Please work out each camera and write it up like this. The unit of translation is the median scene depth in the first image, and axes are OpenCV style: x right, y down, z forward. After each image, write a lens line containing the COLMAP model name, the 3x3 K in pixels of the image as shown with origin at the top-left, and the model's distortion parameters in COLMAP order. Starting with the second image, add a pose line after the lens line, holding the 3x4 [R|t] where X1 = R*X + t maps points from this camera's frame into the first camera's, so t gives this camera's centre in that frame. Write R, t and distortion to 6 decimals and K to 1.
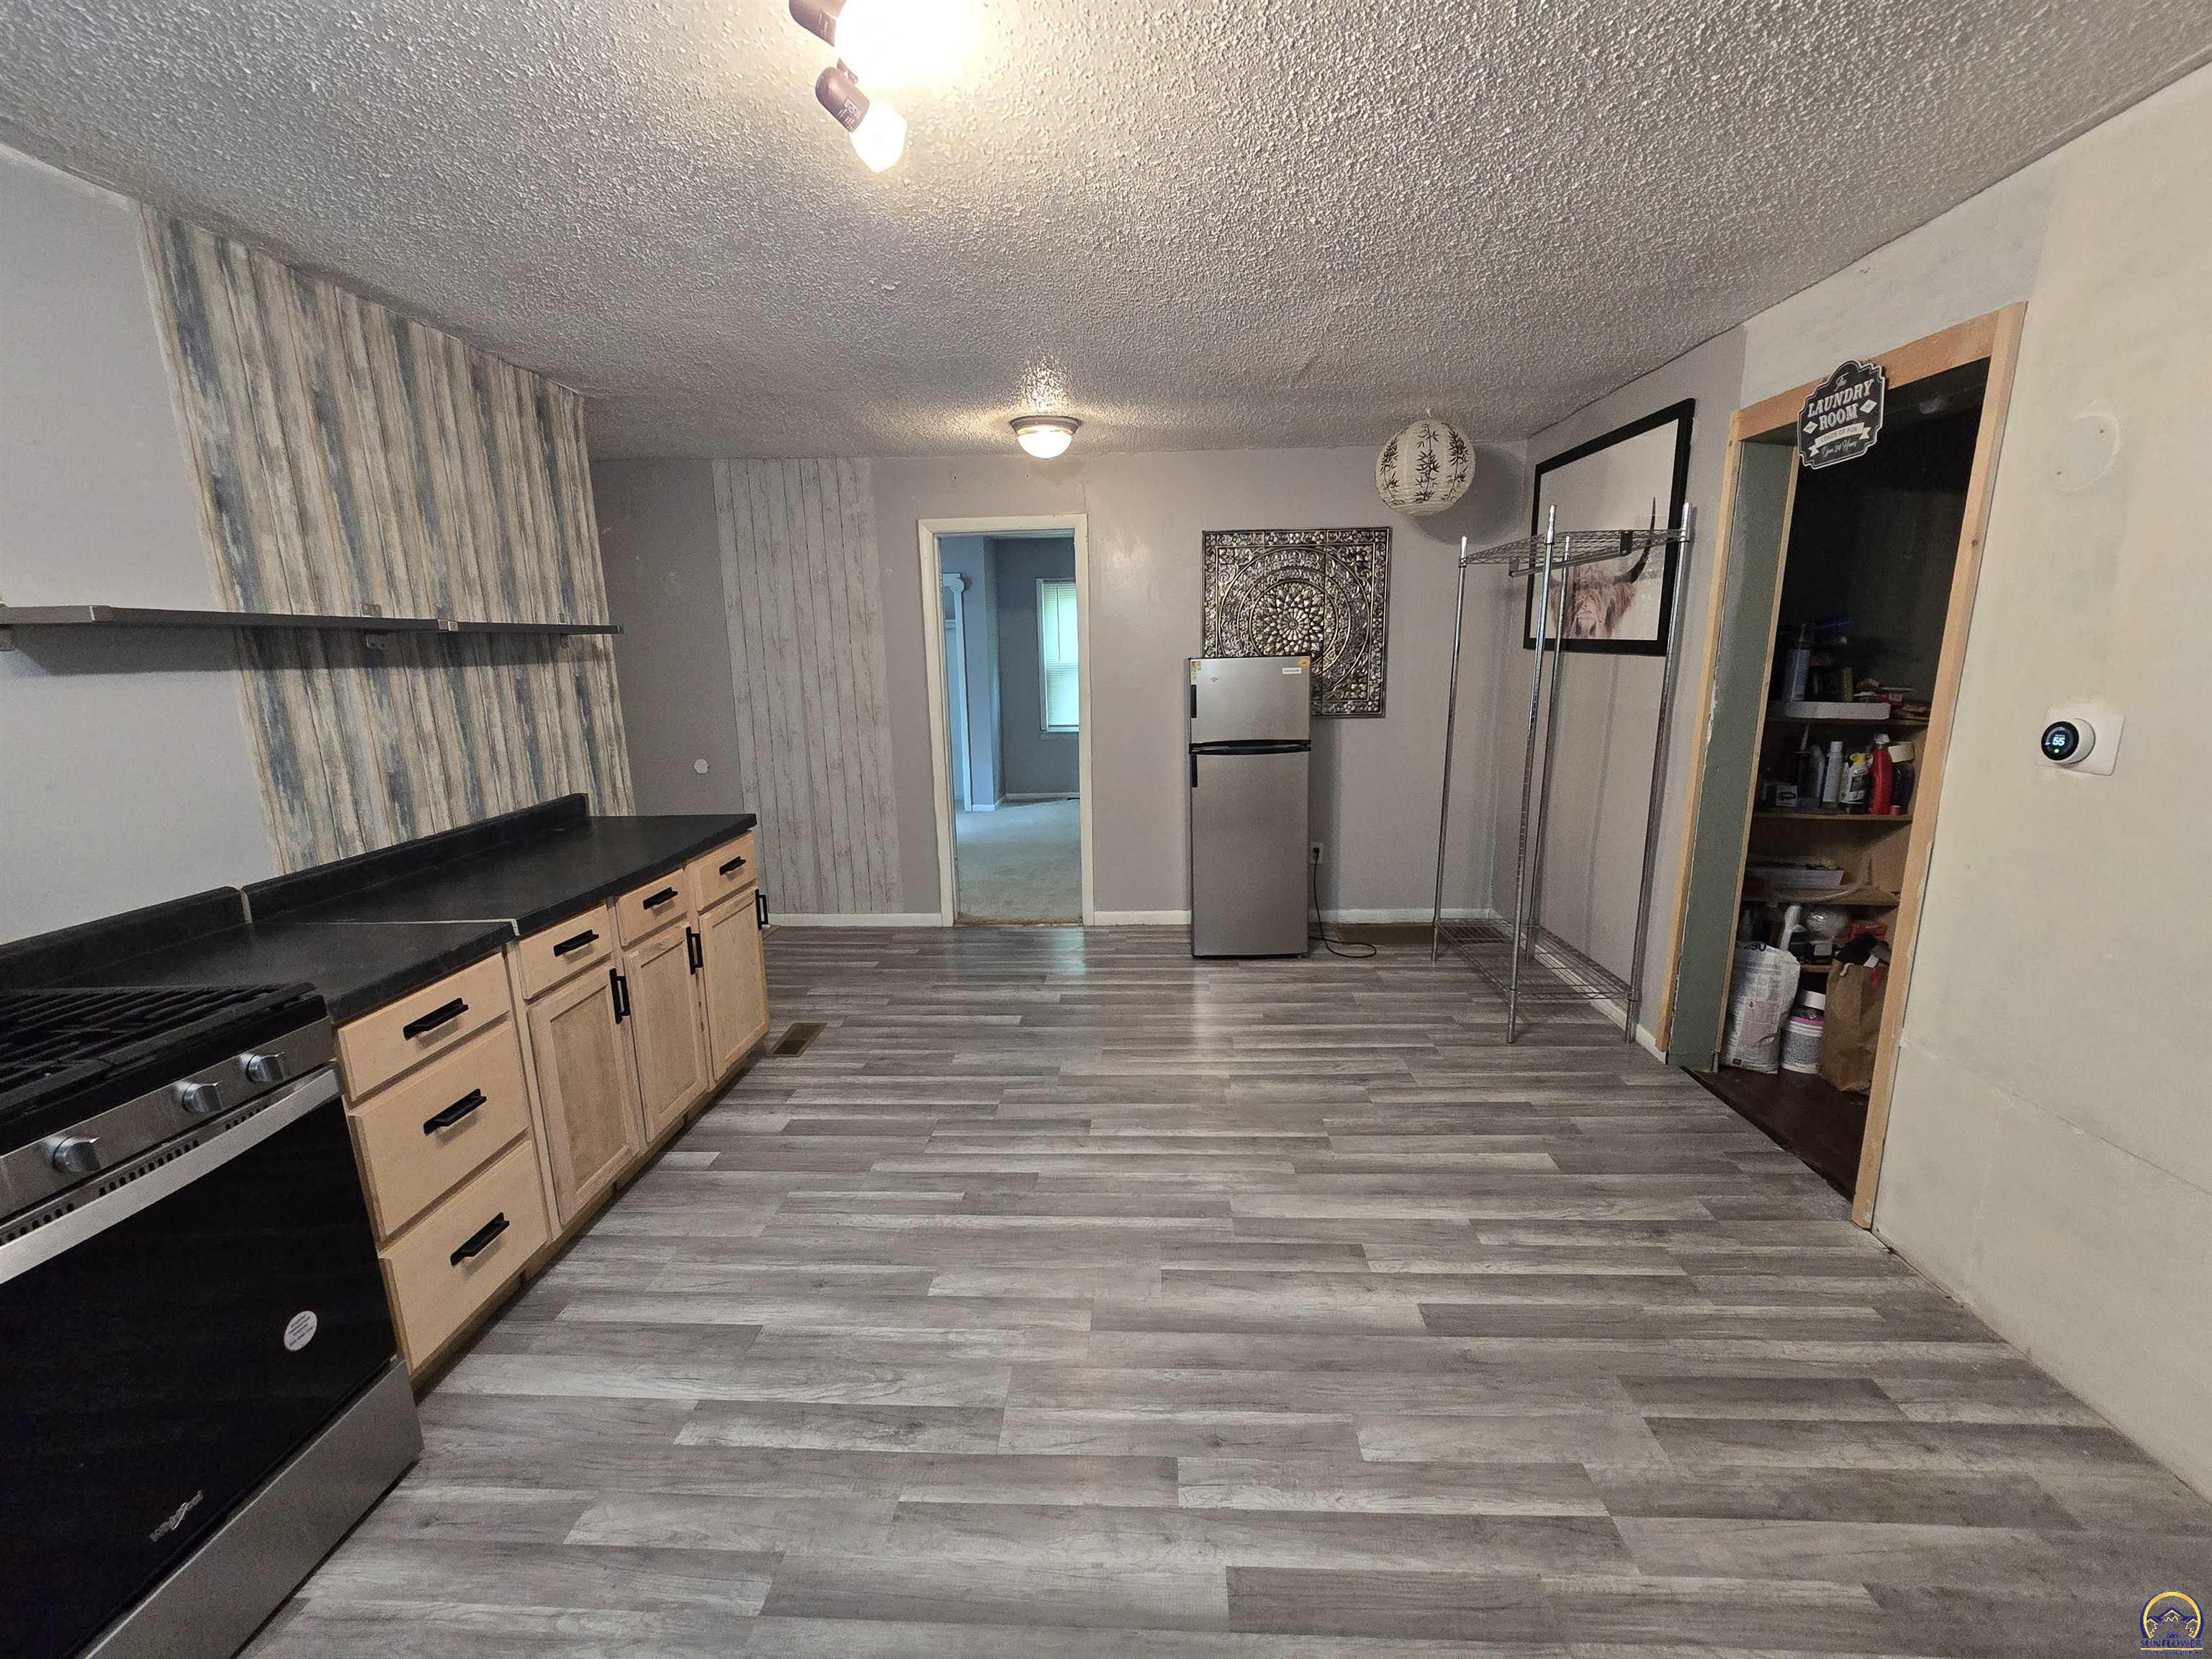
lens RADIAL K [[905.9, 0, 1110.0], [0, 905.9, 839.0], [0, 0, 1]] dist [-0.001779, -0.000522]
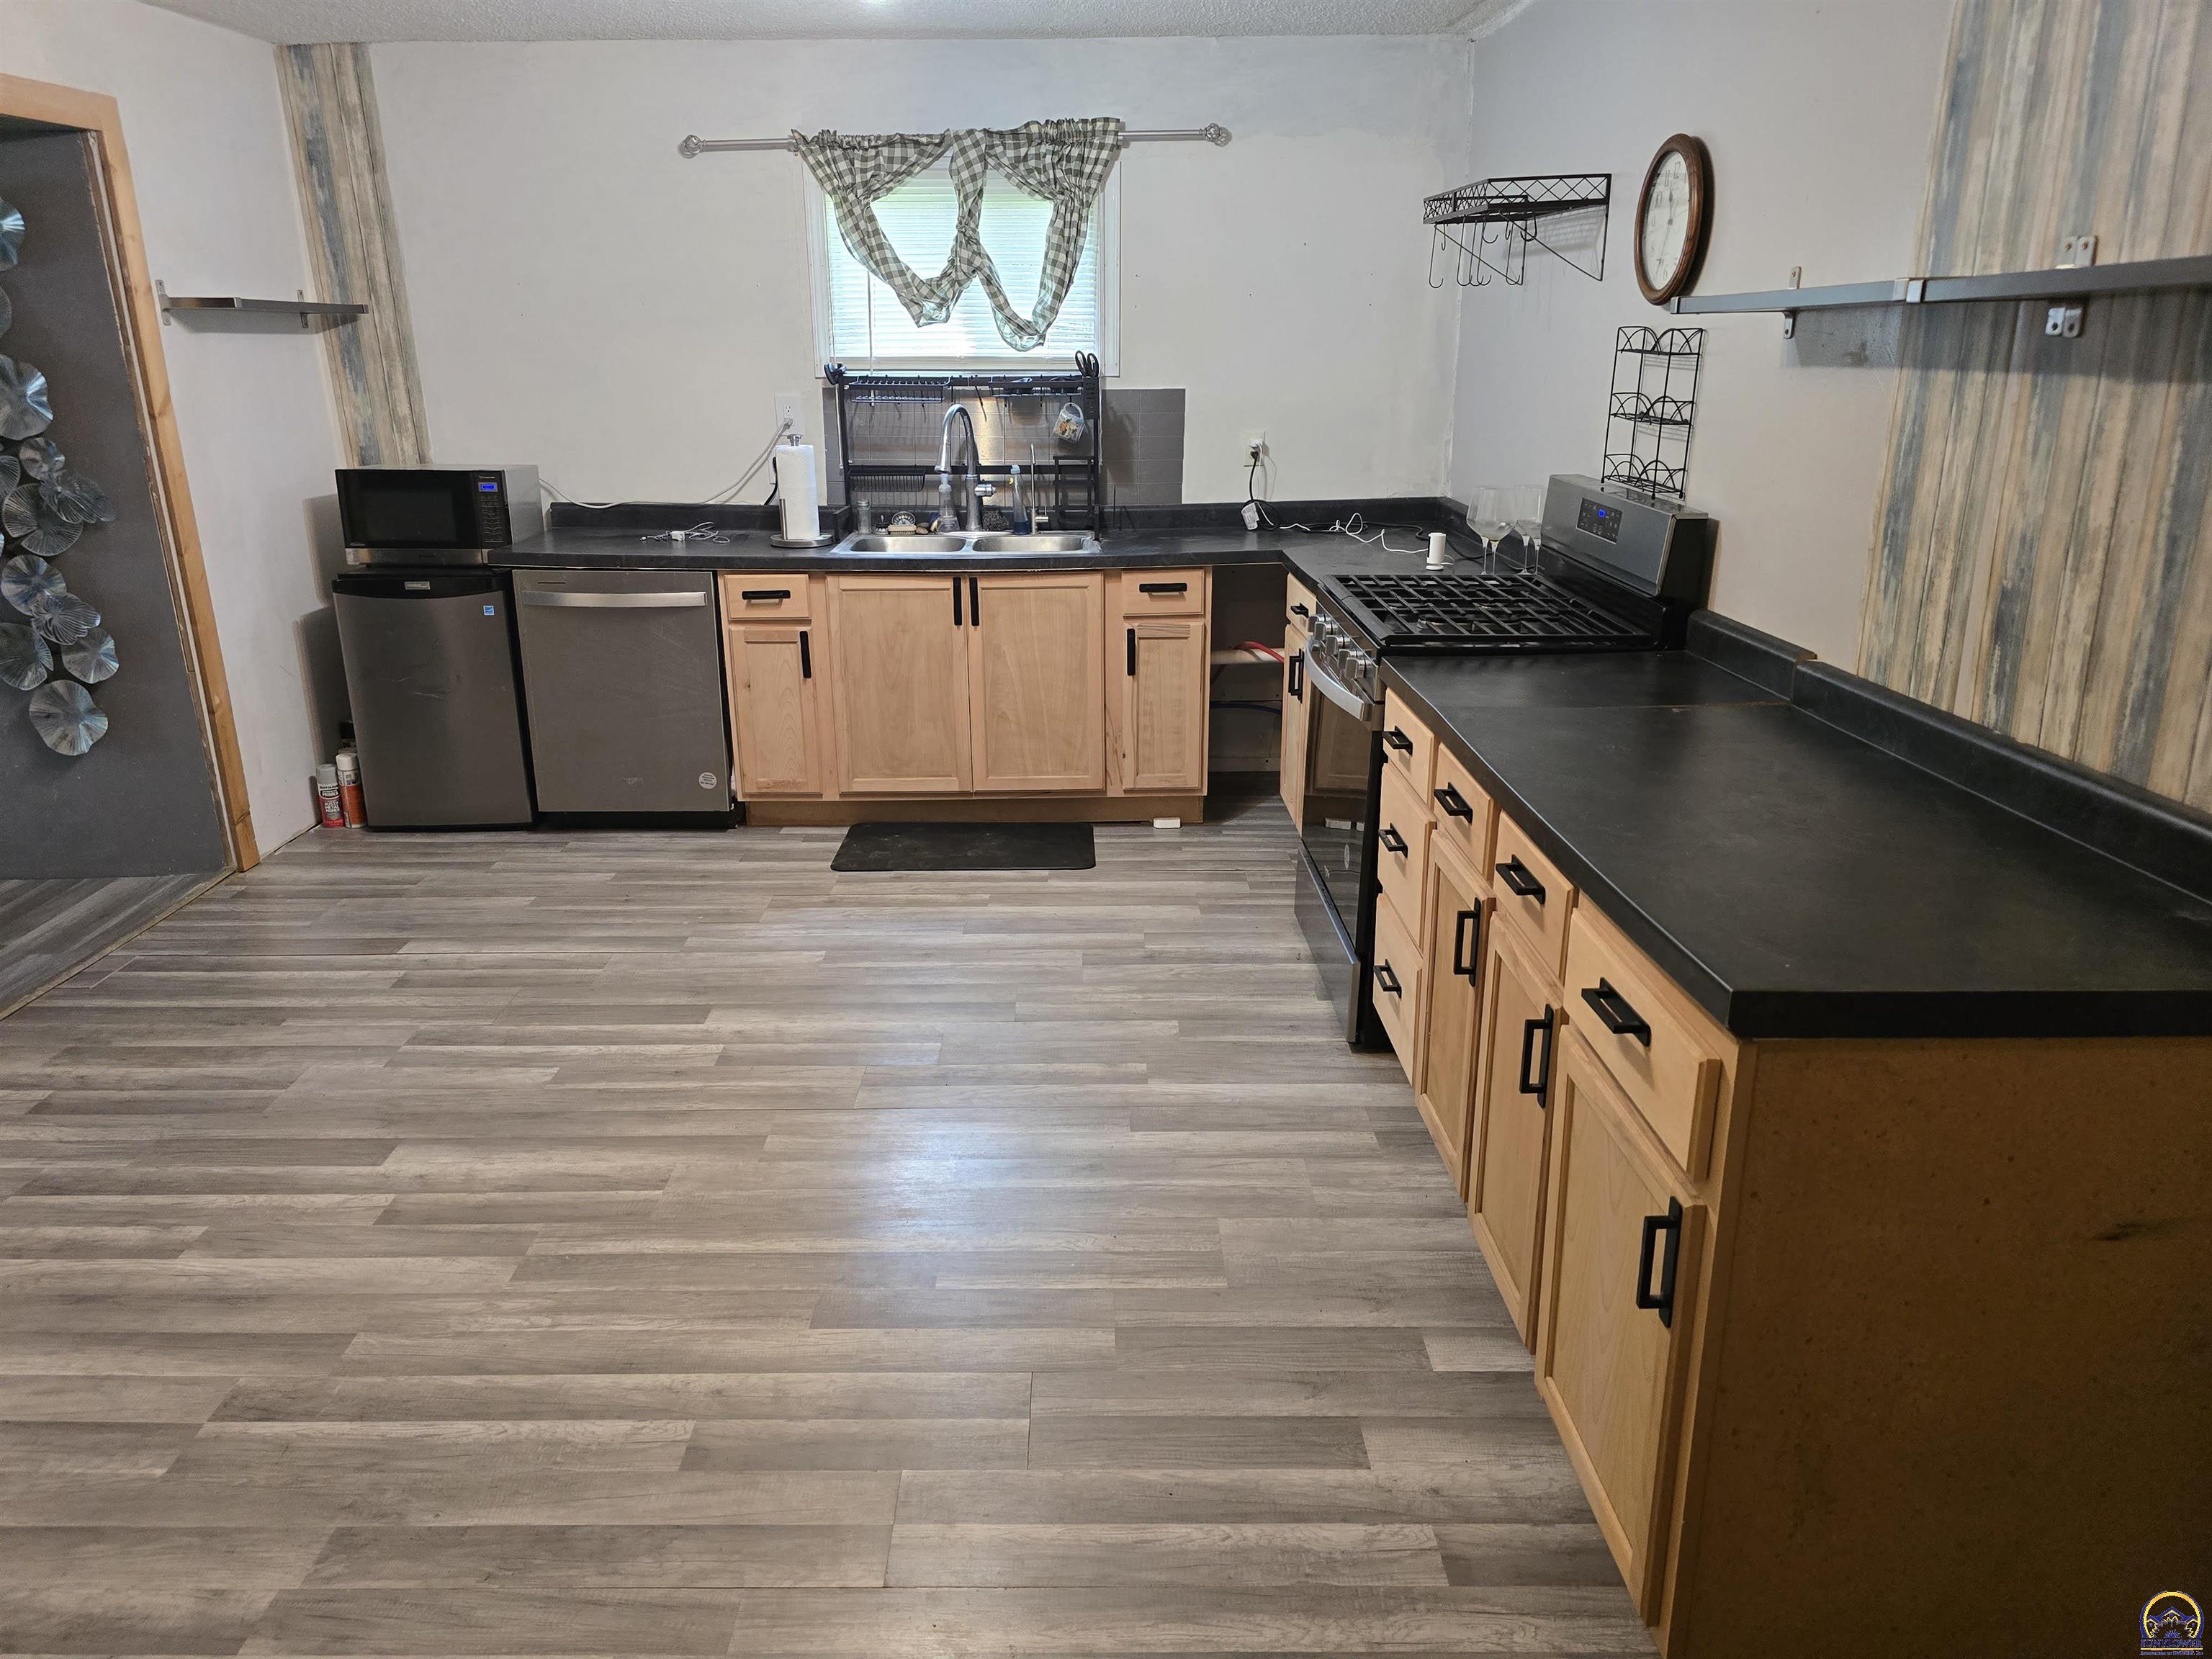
lens RADIAL K [[1513.2, 0, 1106.0], [0, 1513.2, 829.5], [0, 0, 1]] dist [0.058584, -0.062999]
pose [[-0.997629, 0.051211, -0.045984, -0.246897], [0.021913, 0.869679, 0.493132, -0.386359], [0.065245, 0.490955, -0.868738, 1.764553]]
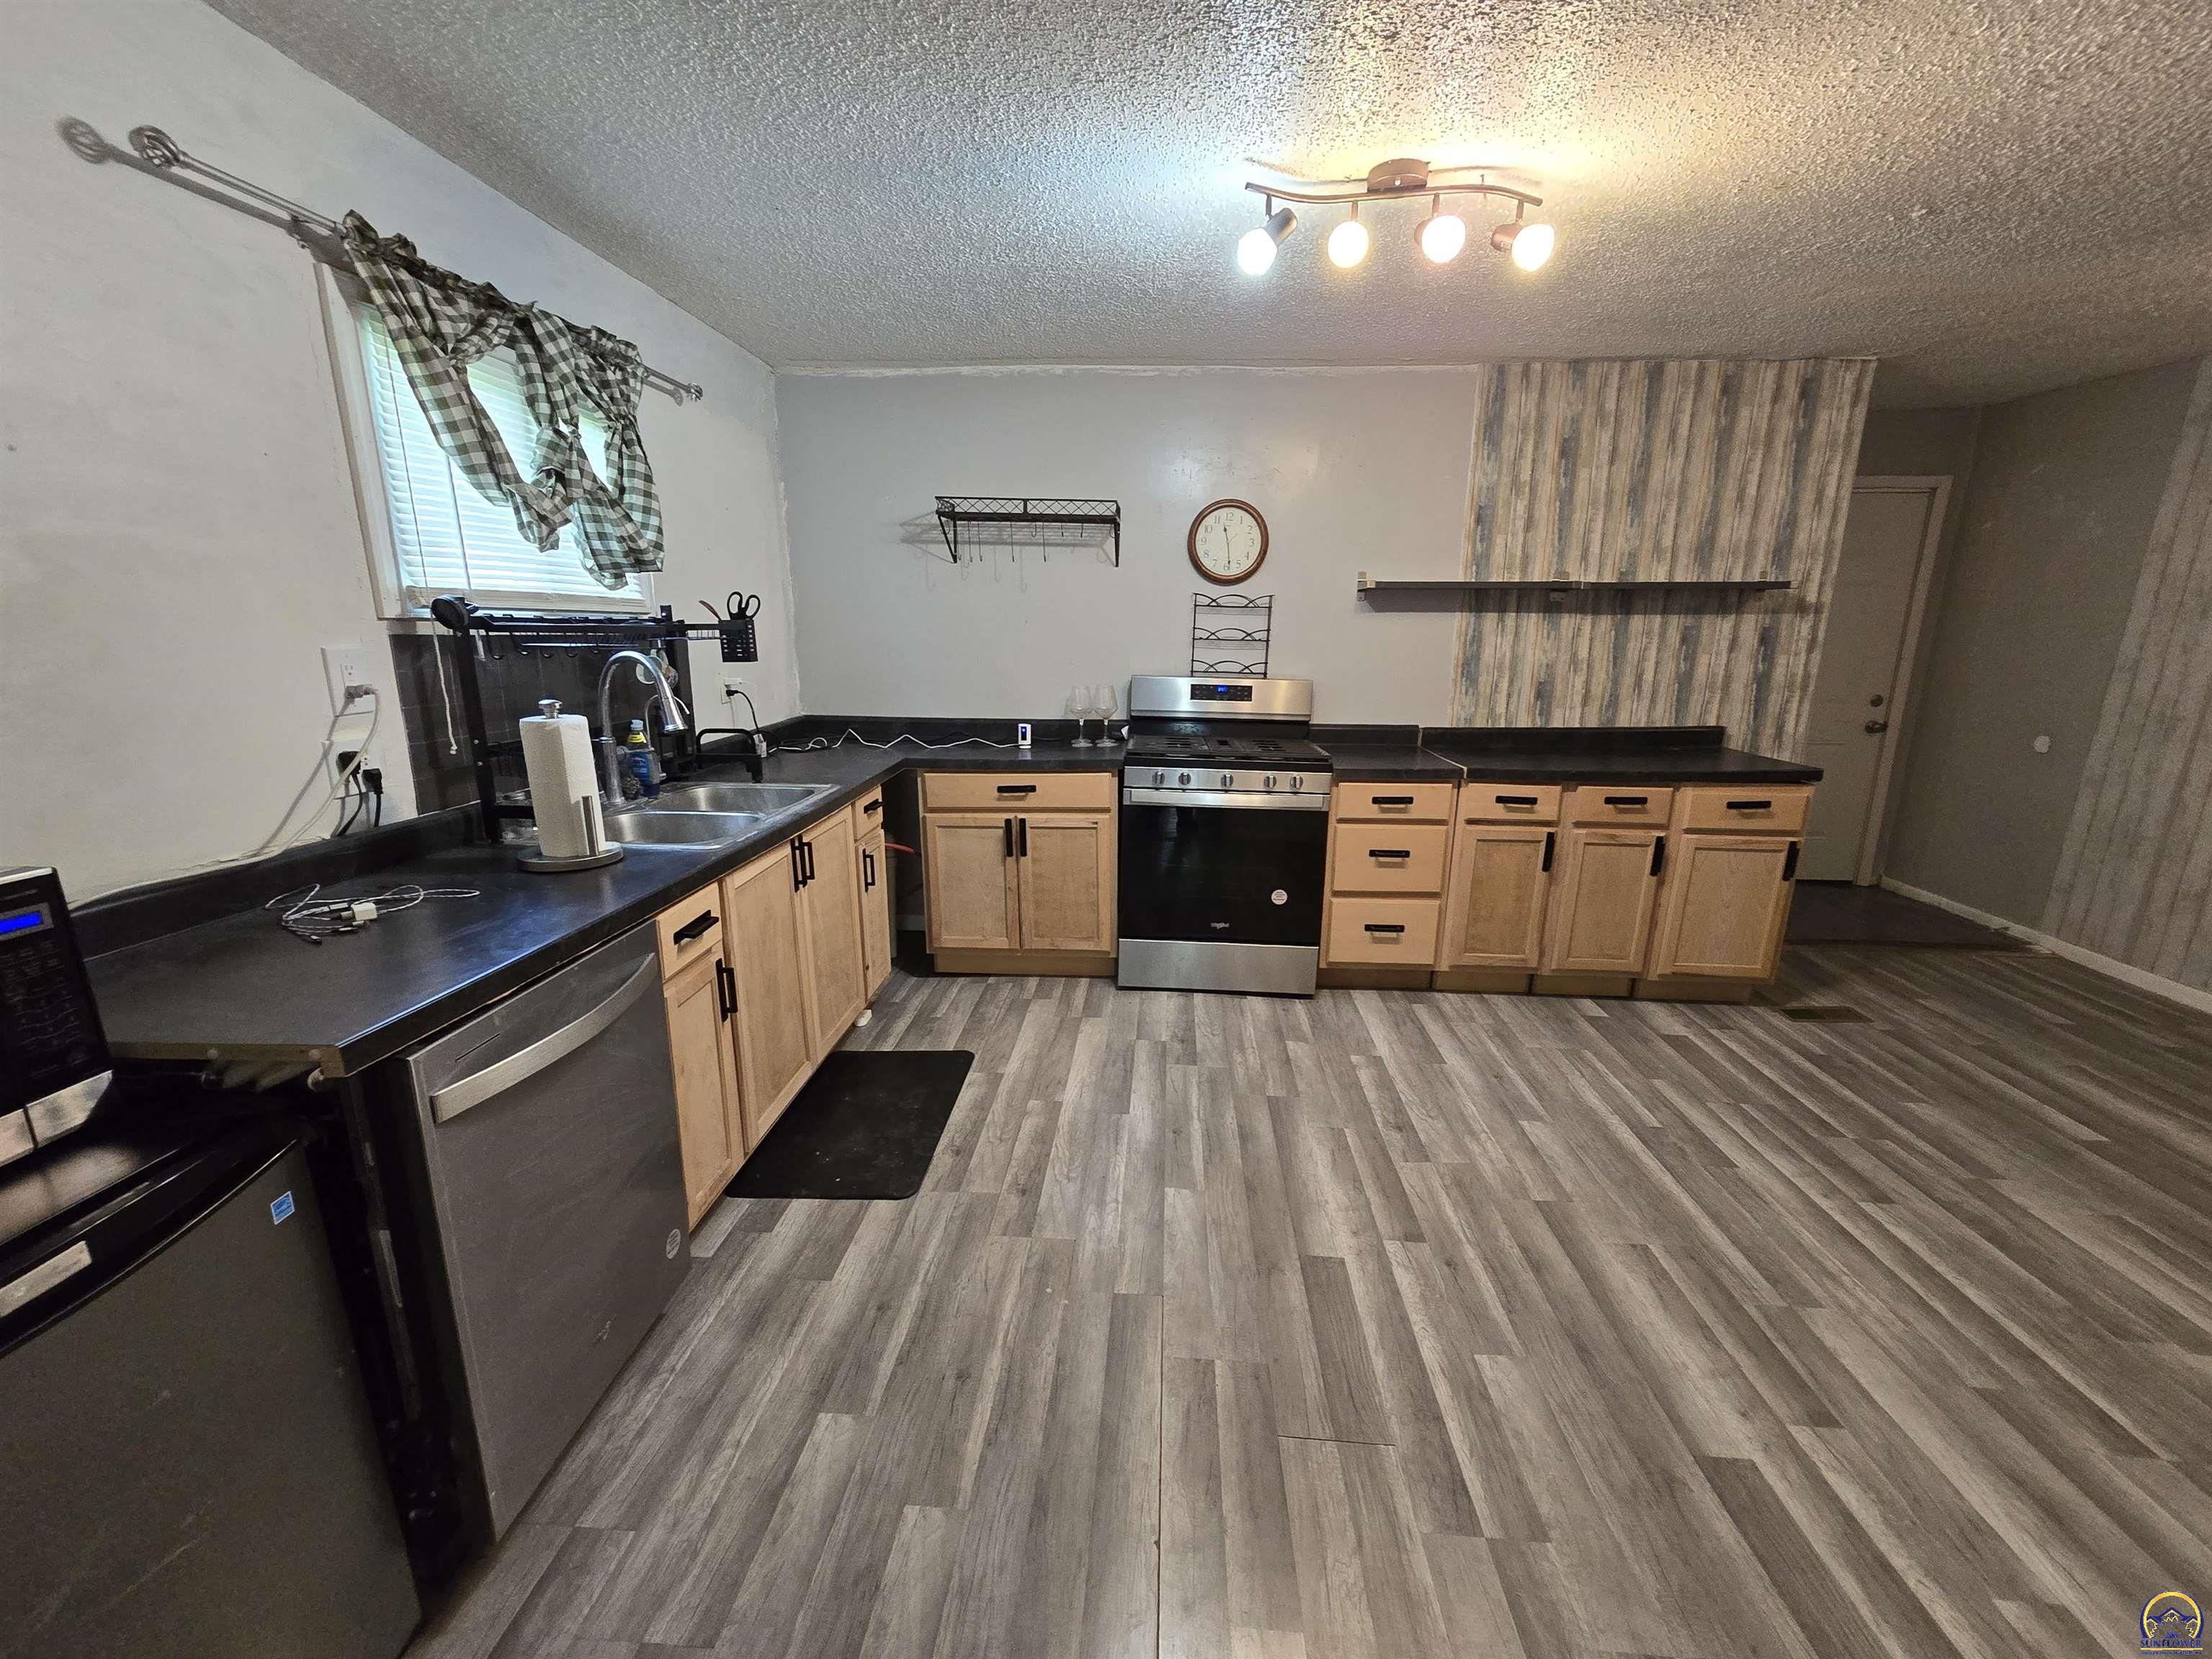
lens RADIAL K [[907.1, 0, 1109.4], [0, 907.1, 838.4], [0, 0, 1]] dist [-0.014088, 0.006392]
pose [[-0.011330, 0.257228, -0.966284, 0.779599], [-0.208254, 0.944549, 0.253884, -0.058302], [0.978009, 0.204109, 0.042867, 0.261237]]
